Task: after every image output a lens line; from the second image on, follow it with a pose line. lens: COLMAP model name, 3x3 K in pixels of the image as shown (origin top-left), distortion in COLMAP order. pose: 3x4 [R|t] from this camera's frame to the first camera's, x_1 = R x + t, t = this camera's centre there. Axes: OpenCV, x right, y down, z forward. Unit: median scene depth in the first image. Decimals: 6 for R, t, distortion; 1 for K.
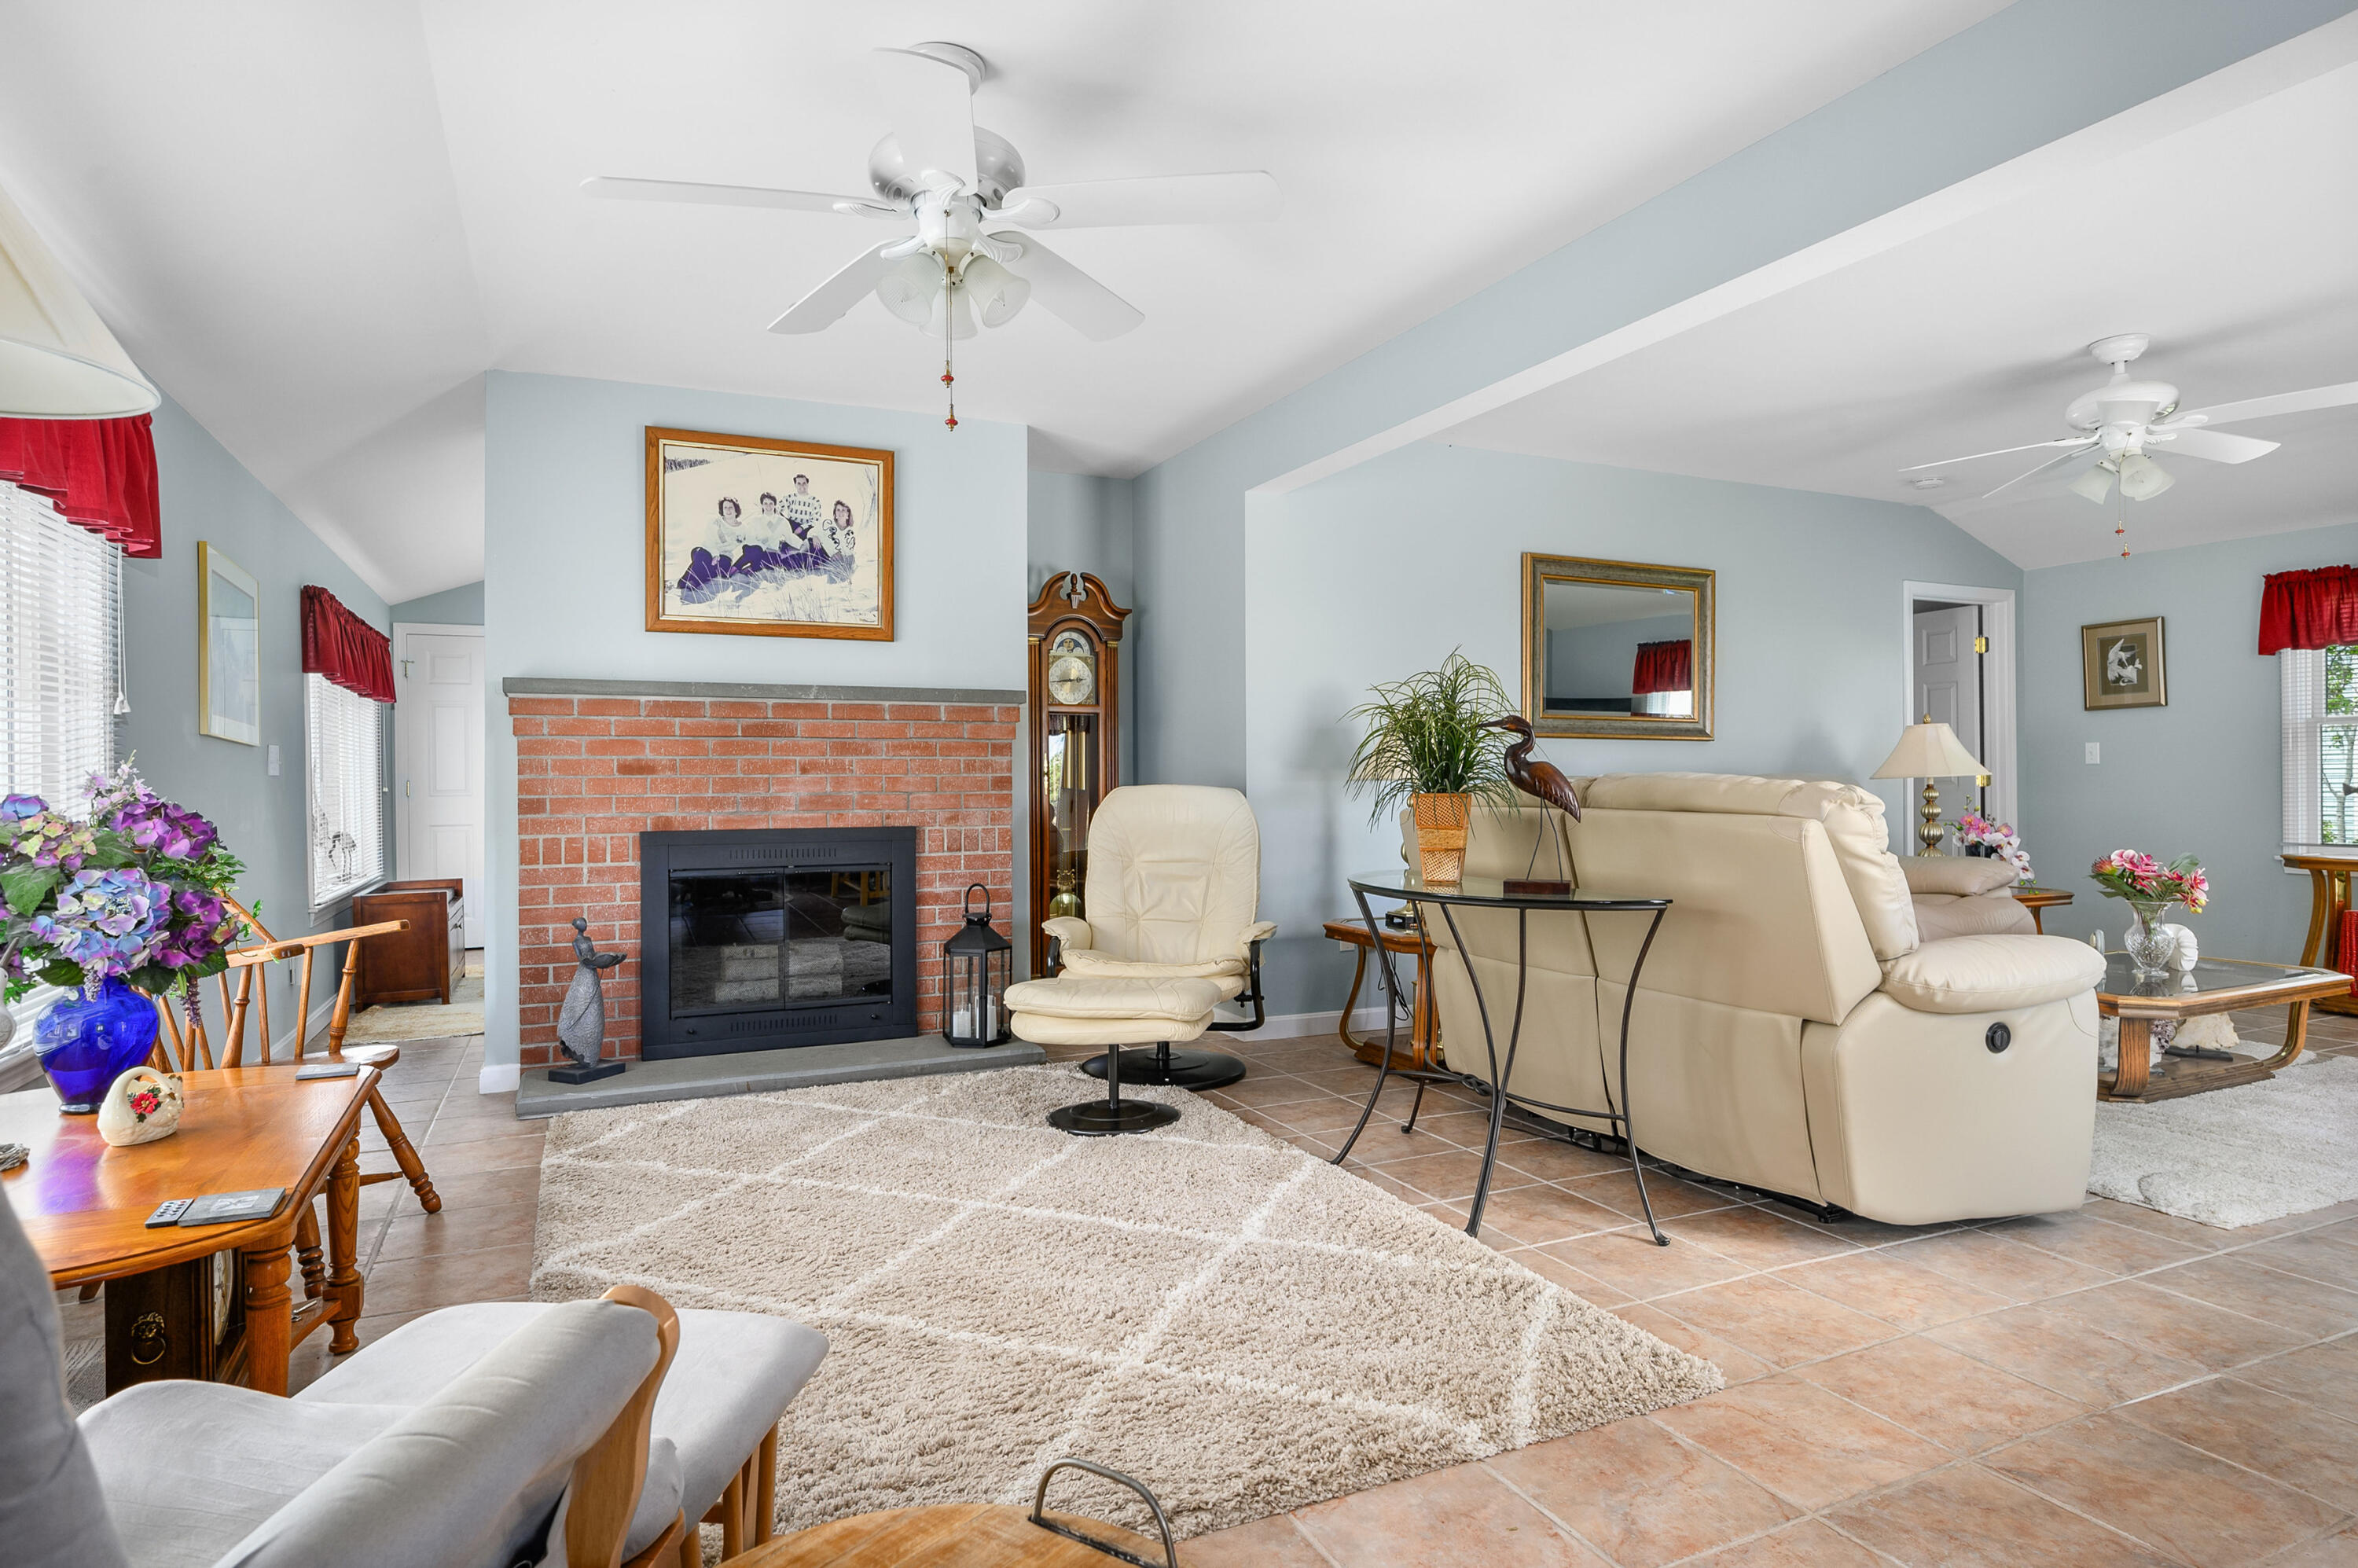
lens RADIAL K [[1275.4, 0, 1176.1], [0, 1275.4, 770.8], [0, 0, 1]] dist [-0.007051, -0.000389]
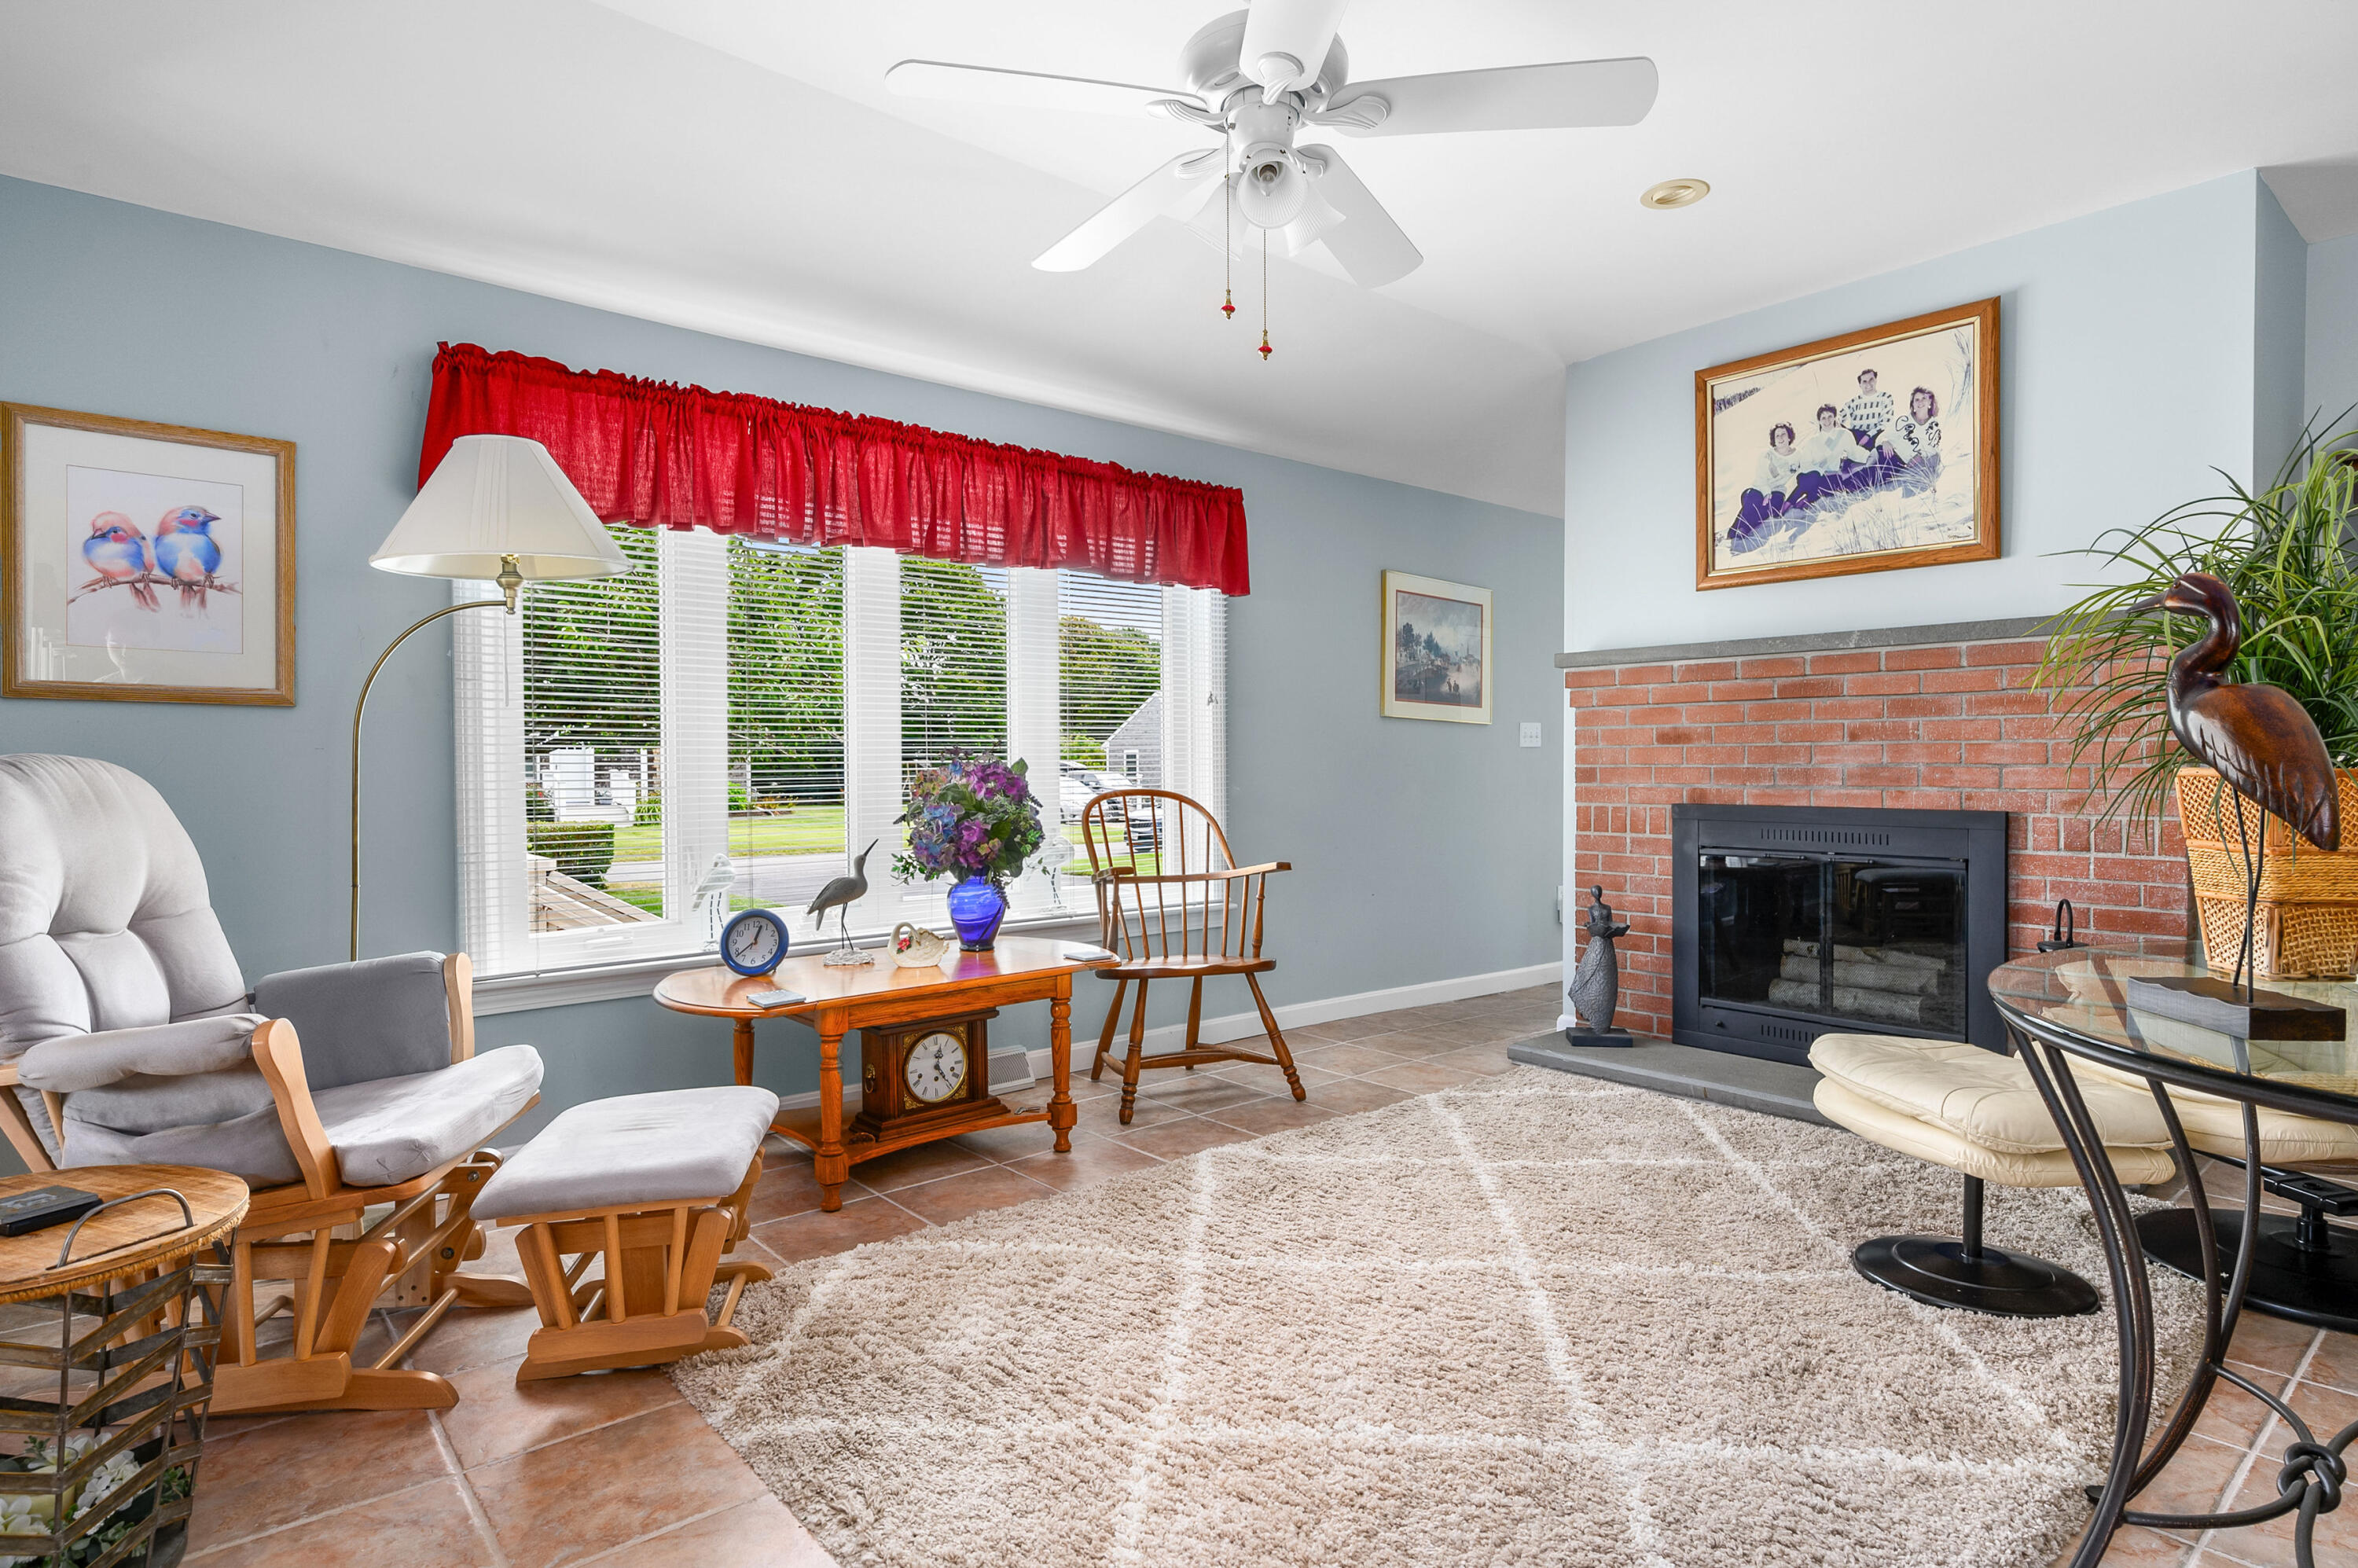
lens RADIAL K [[1238.4, 0, 1189.2], [0, 1238.4, 782.8], [0, 0, 1]] dist [-0.003084, -0.000830]
pose [[0.280605, 0.020172, -0.959611, 0.350352], [0.008181, 0.999693, 0.023407, 0.007263], [0.959788, -0.014419, 0.280354, 0.374700]]
